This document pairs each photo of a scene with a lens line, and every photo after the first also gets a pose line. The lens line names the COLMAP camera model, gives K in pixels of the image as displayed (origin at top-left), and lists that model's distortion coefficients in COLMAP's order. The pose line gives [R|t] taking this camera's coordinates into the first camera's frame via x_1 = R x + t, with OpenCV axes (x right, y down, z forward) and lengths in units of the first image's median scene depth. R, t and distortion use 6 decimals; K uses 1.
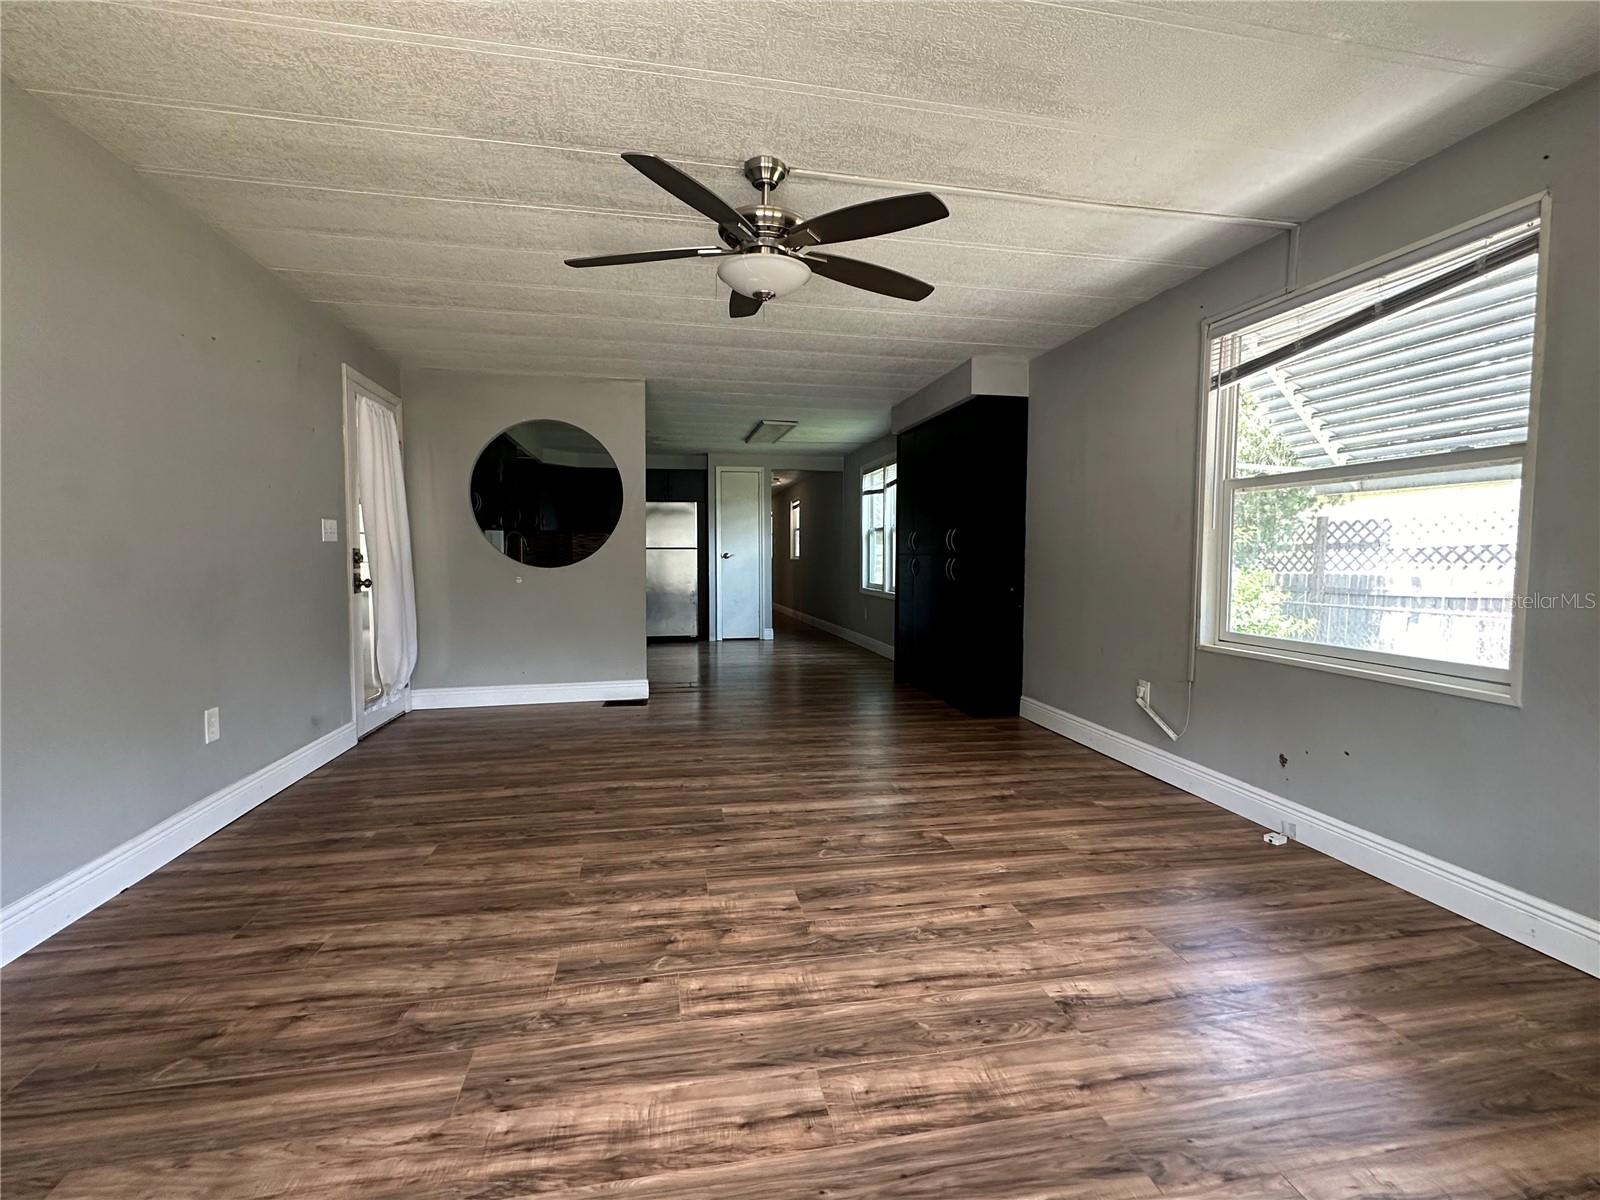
lens RADIAL K [[715.7, 0, 799.2], [0, 715.7, 601.4], [0, 0, 1]] dist [-0.002289, 0.000144]
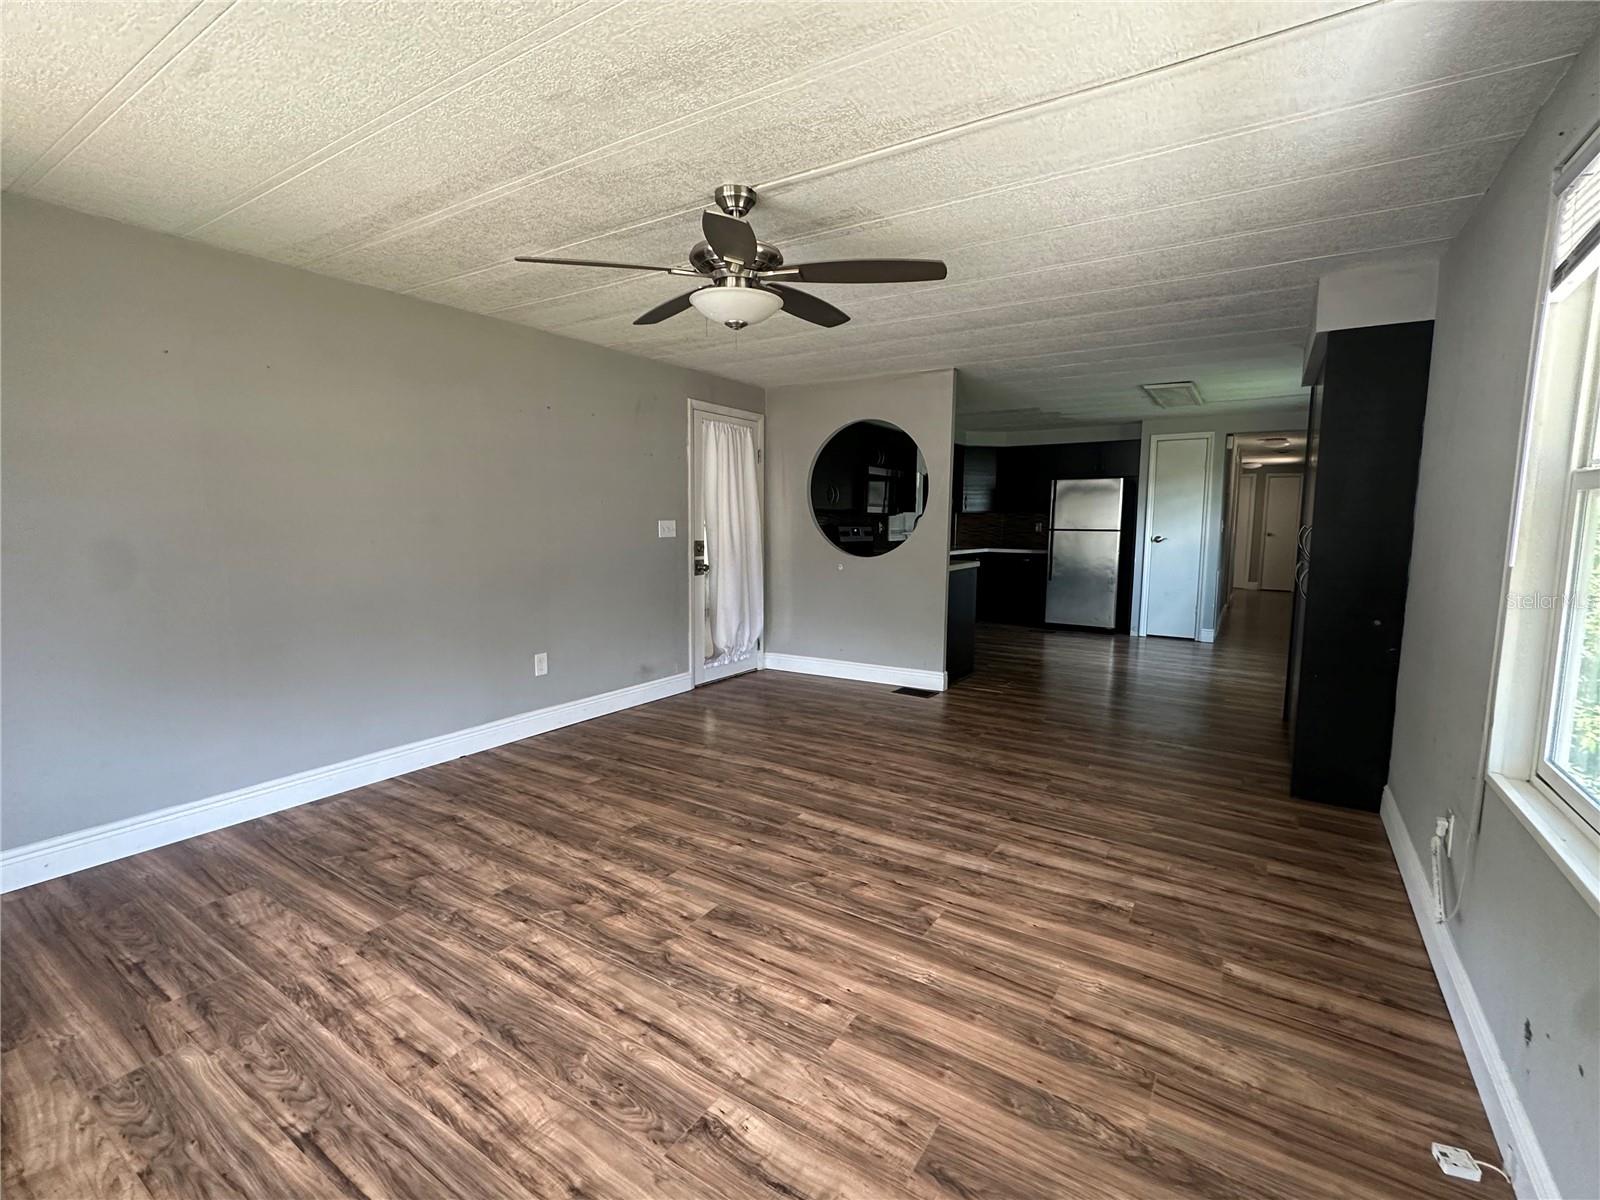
lens RADIAL K [[719.3, 0, 802.5], [0, 719.3, 596.3], [0, 0, 1]] dist [-0.002598, 0.000589]
pose [[0.723598, 0.078290, -0.685767, 0.703800], [-0.049076, 0.996867, 0.062023, -0.106267], [0.688475, -0.011225, 0.725173, 0.305114]]
